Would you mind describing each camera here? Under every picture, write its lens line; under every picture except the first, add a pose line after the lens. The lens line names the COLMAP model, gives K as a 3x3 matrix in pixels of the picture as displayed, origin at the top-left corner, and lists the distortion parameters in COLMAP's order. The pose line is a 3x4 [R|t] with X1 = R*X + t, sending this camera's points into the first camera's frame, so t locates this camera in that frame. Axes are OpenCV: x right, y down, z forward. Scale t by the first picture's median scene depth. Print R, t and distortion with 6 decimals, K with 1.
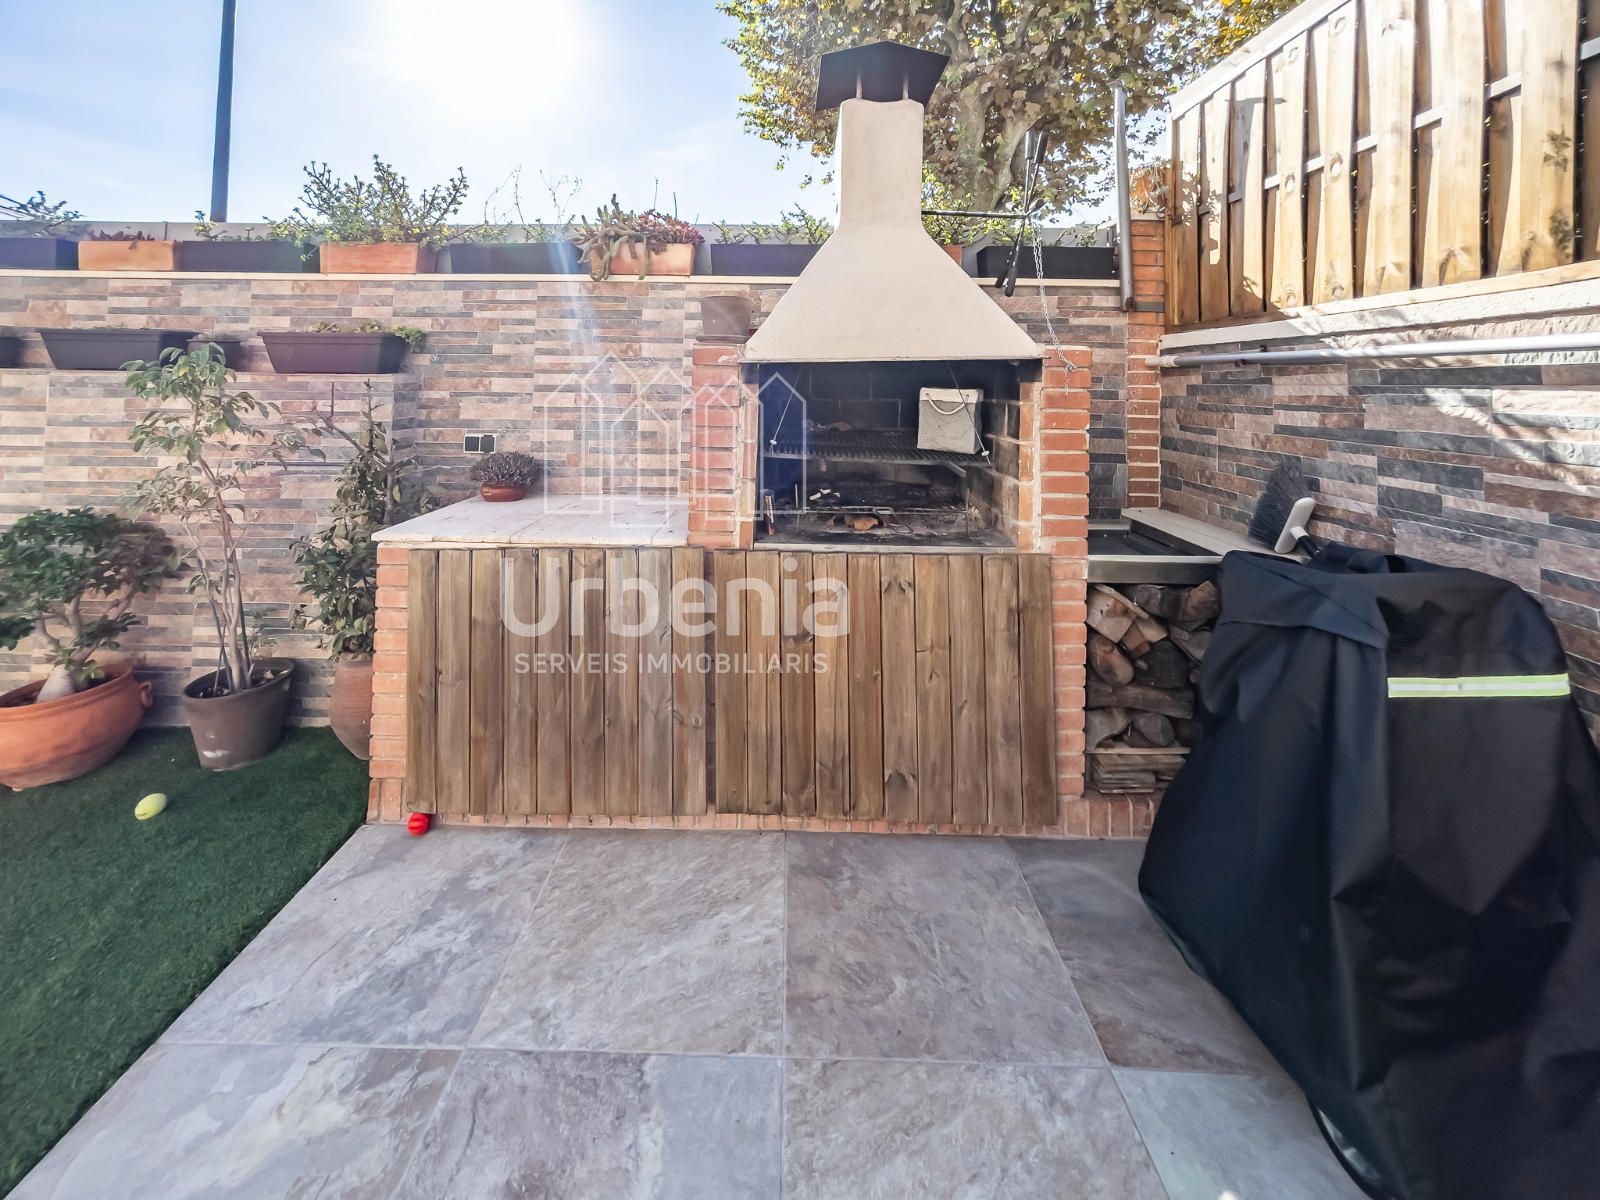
lens RADIAL K [[600.2, 0, 828.7], [0, 600.2, 368.6], [0, 0, 1]] dist [-0.001776, 0.000474]
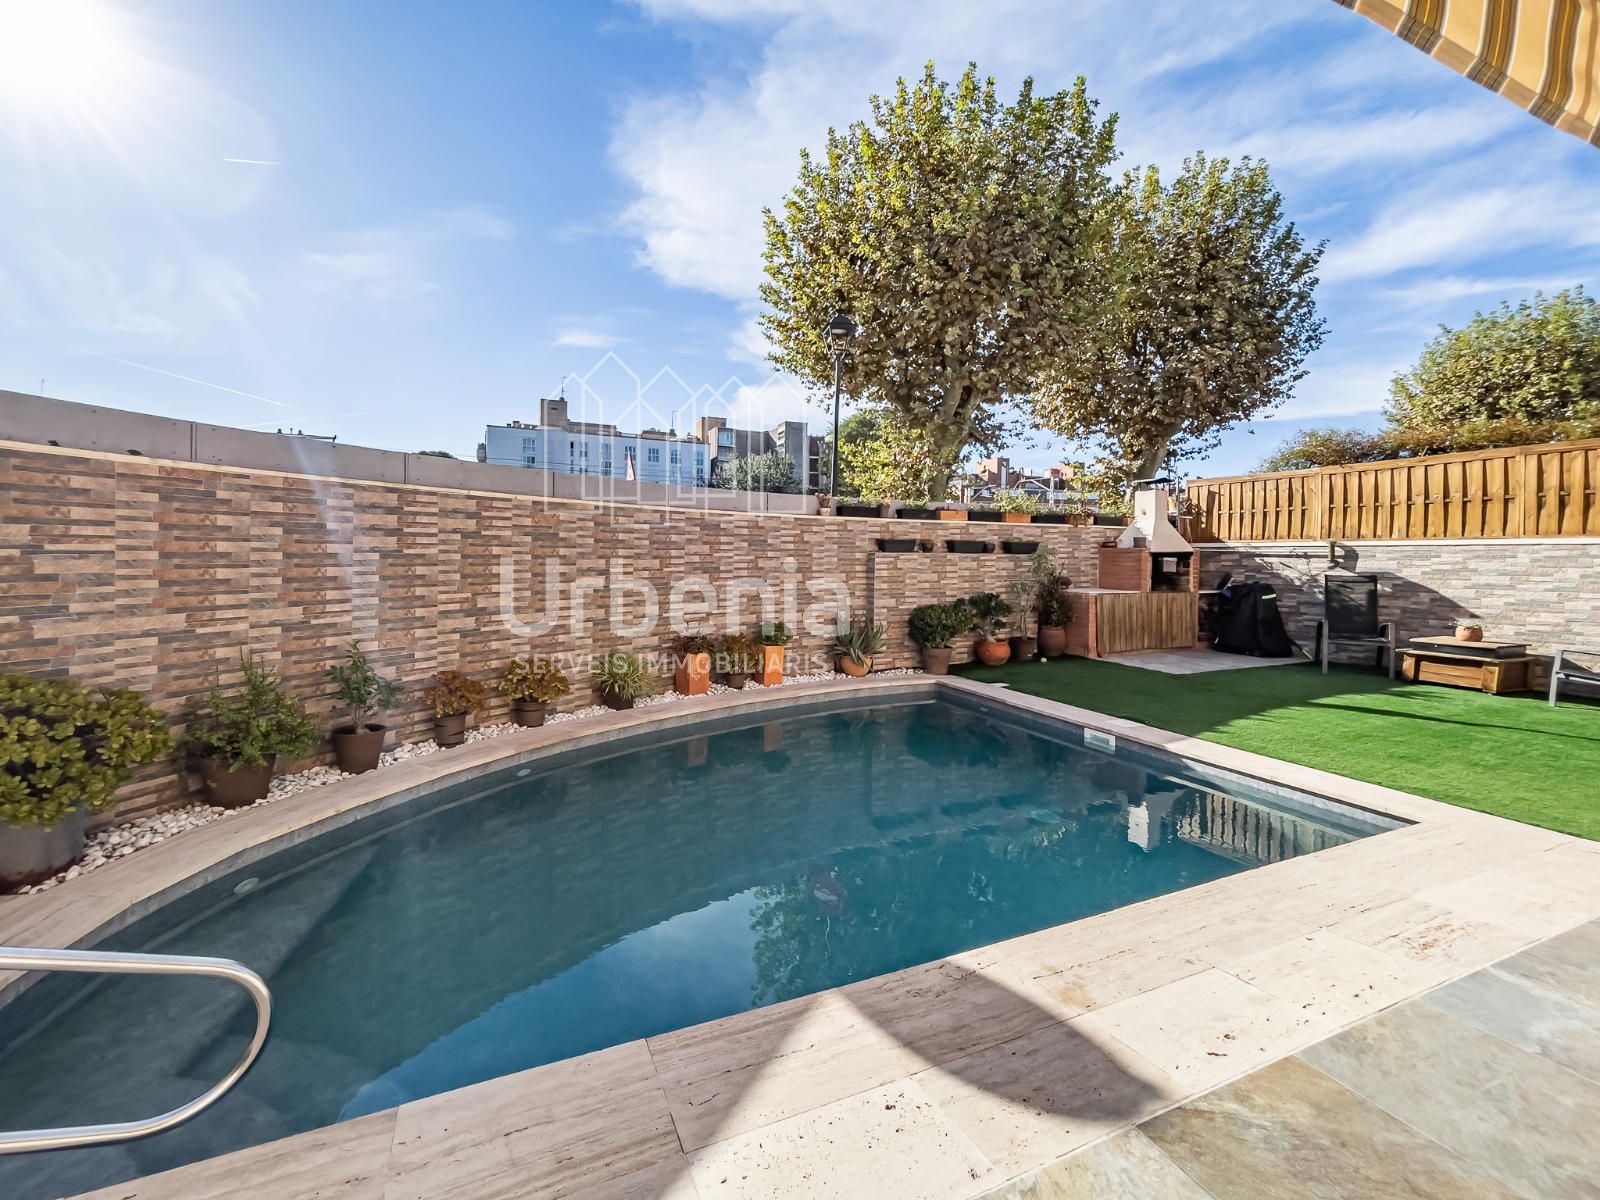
lens RADIAL K [[668.2, 0, 786.9], [0, 668.2, 603.3], [0, 0, 1]] dist [0.000043, -0.000927]
pose [[0.910342, -0.033498, 0.412500, -3.622515], [-0.007916, 0.995127, 0.098282, -0.077787], [-0.413782, -0.092736, 0.905640, -1.899010]]
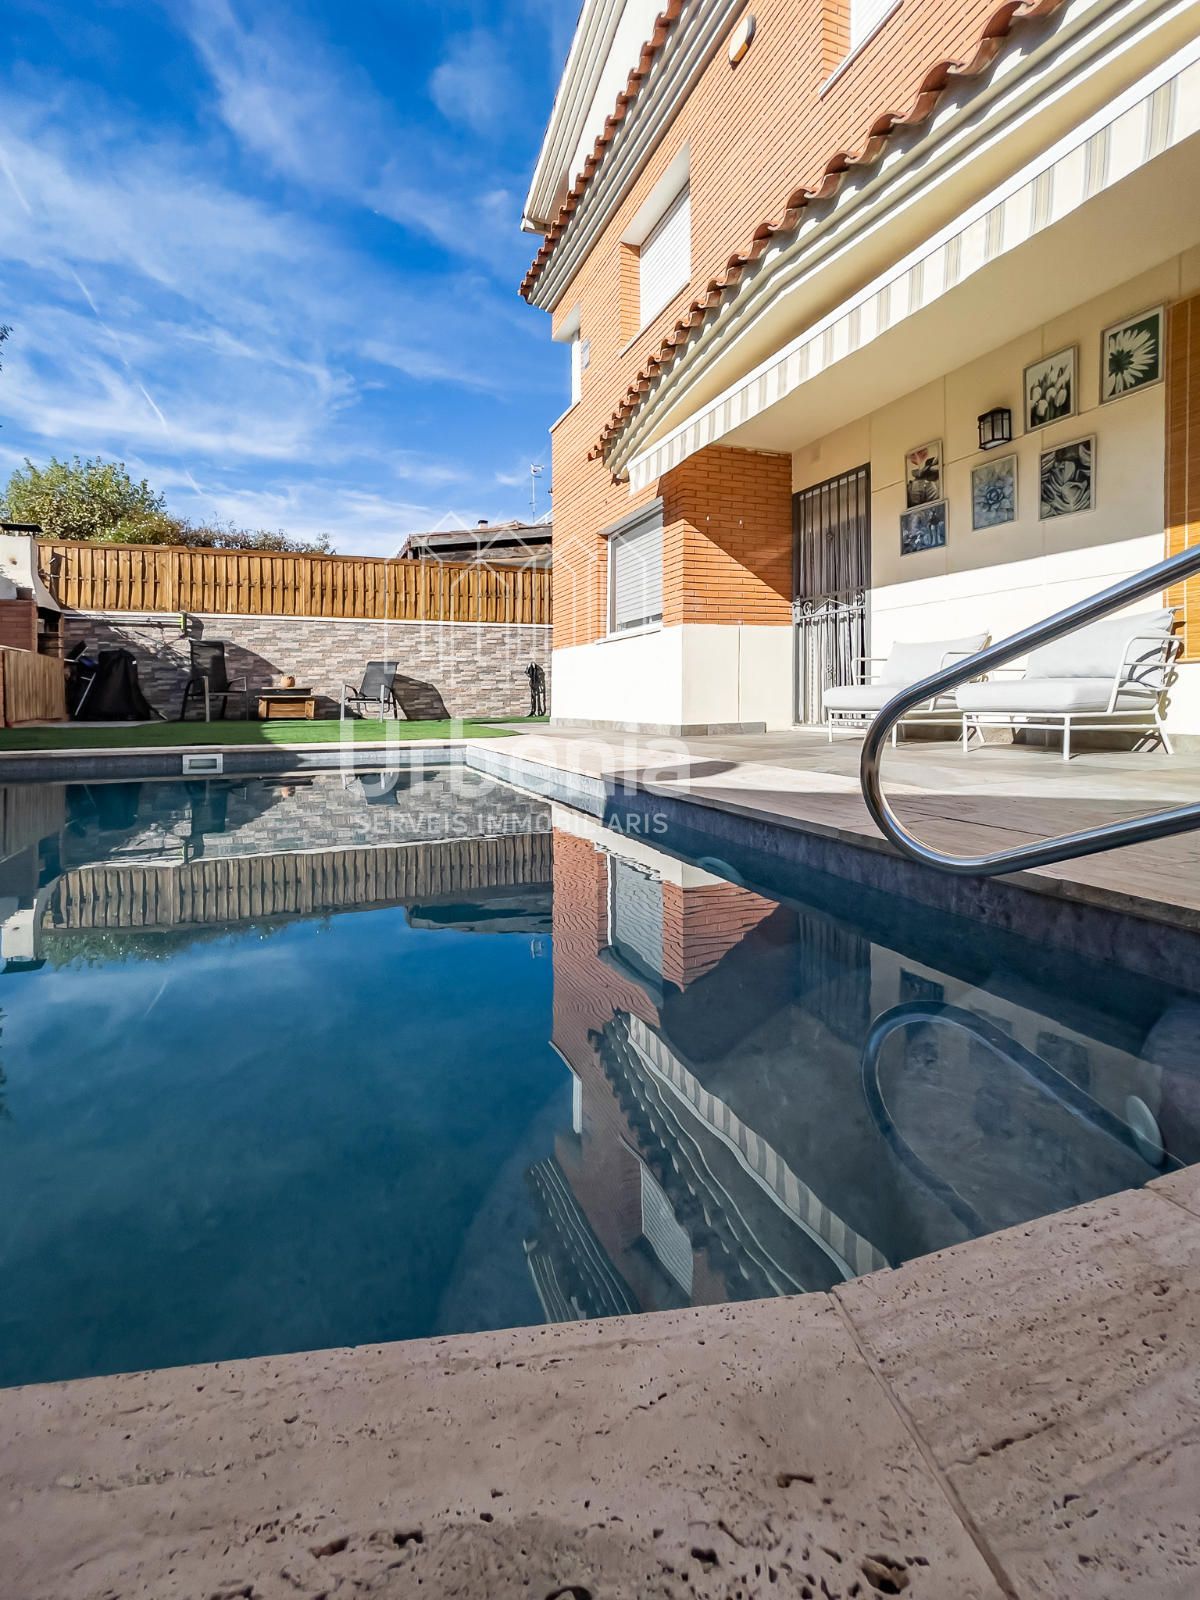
lens RADIAL K [[686.0, 0, 566.8], [0, 686.0, 722.9], [0, 0, 1]] dist [-0.002523, 0.001843]
pose [[-0.362323, -0.049294, 0.930748, -4.403744], [-0.018733, 0.998784, 0.045605, 0.370743], [-0.931865, -0.000912, -0.362805, -0.499929]]
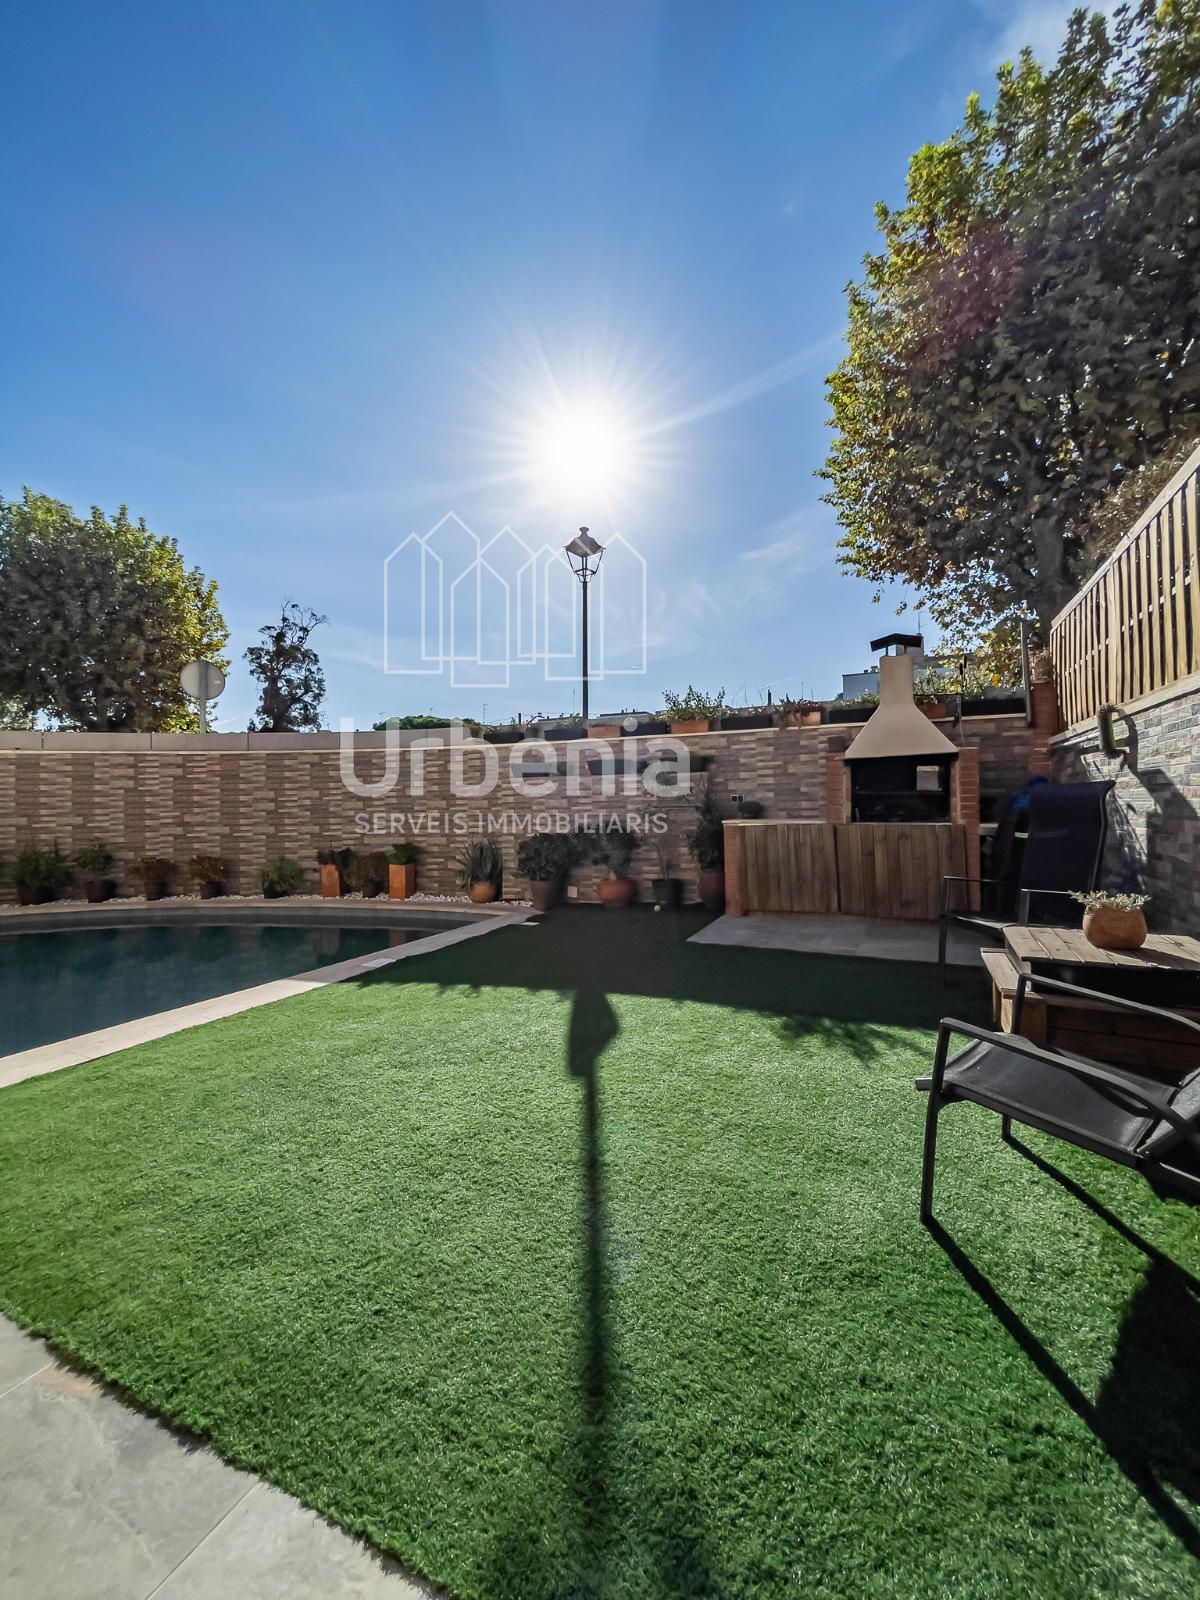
lens RADIAL K [[686.0, 0, 637.7], [0, 686.0, 812.8], [0, 0, 1]] dist [-0.002523, 0.001843]
pose [[0.905184, -0.016836, -0.424686, 0.265511], [0.034499, 0.998828, 0.033934, 0.074924], [0.423617, -0.045368, 0.904705, -1.823476]]
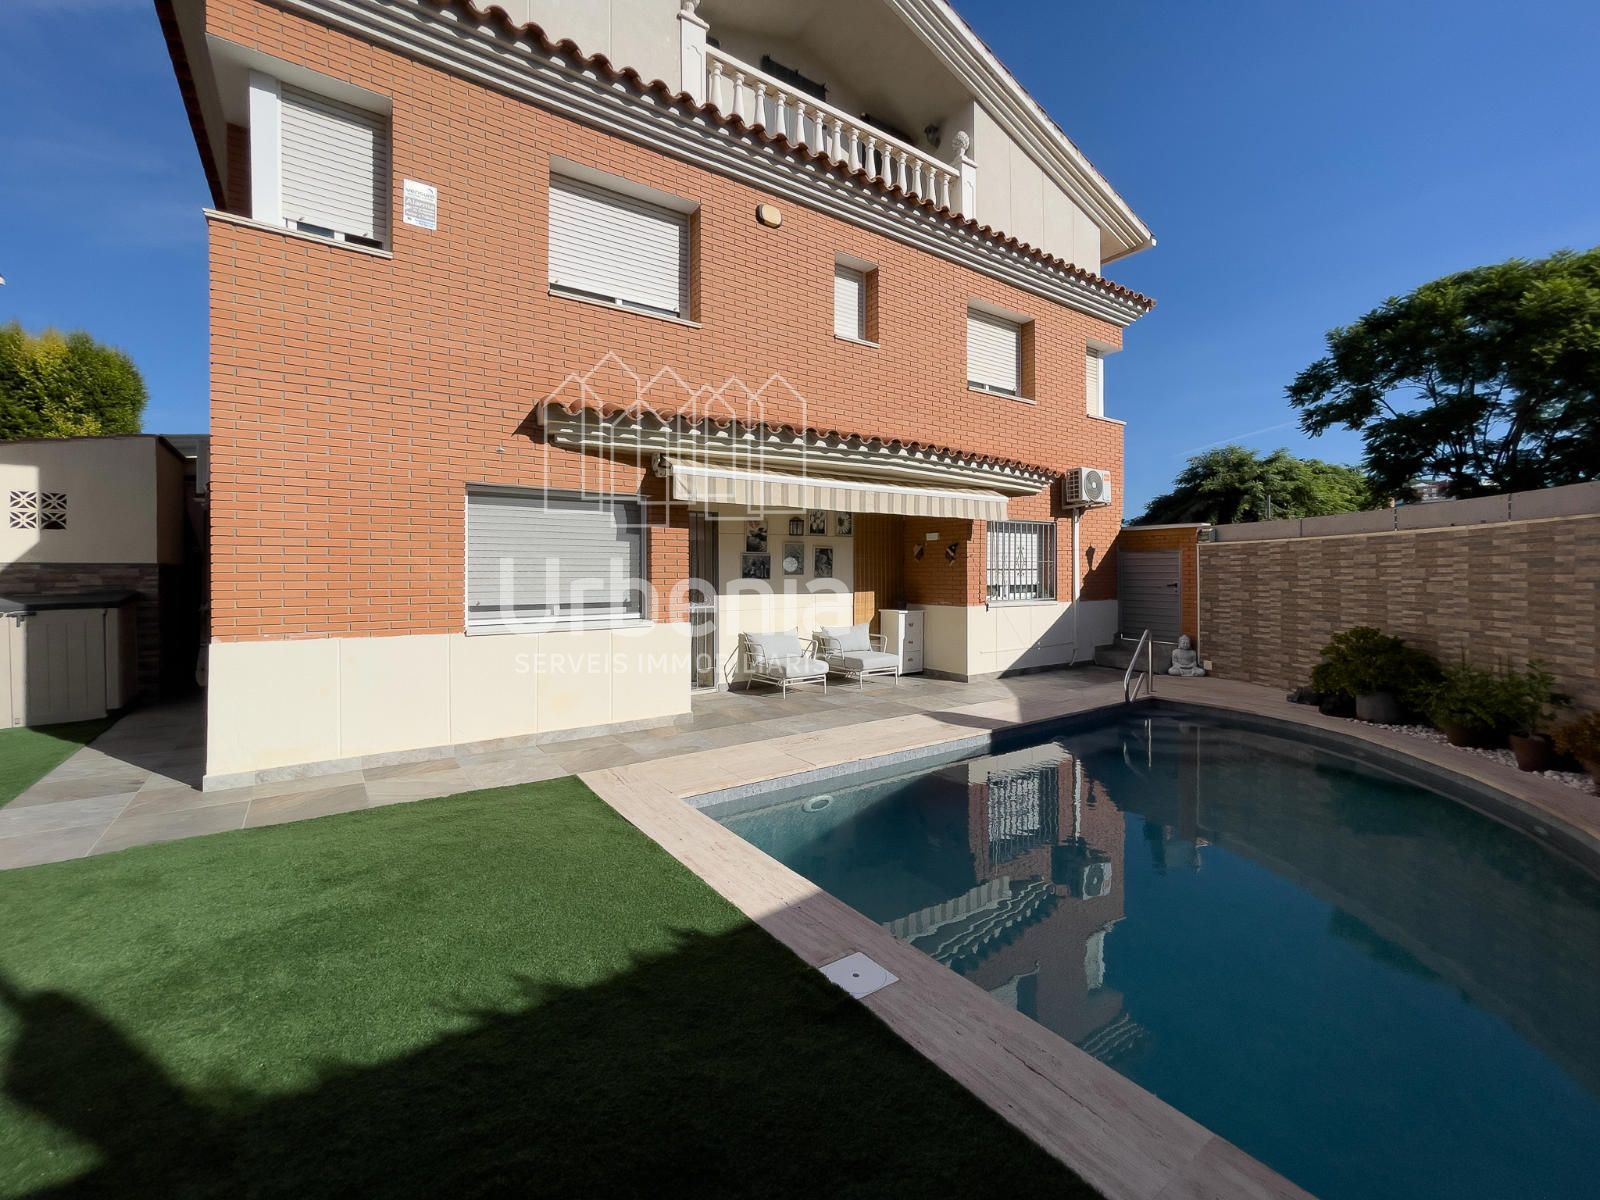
lens RADIAL K [[644.3, 0, 750.2], [0, 644.3, 578.7], [0, 0, 1]] dist [0.000110, 0.000942]
pose [[-0.829610, -0.004708, -0.558323, -0.695861], [0.009444, 0.999703, -0.022463, -0.014097], [0.558263, -0.023908, -0.829320, 0.592496]]
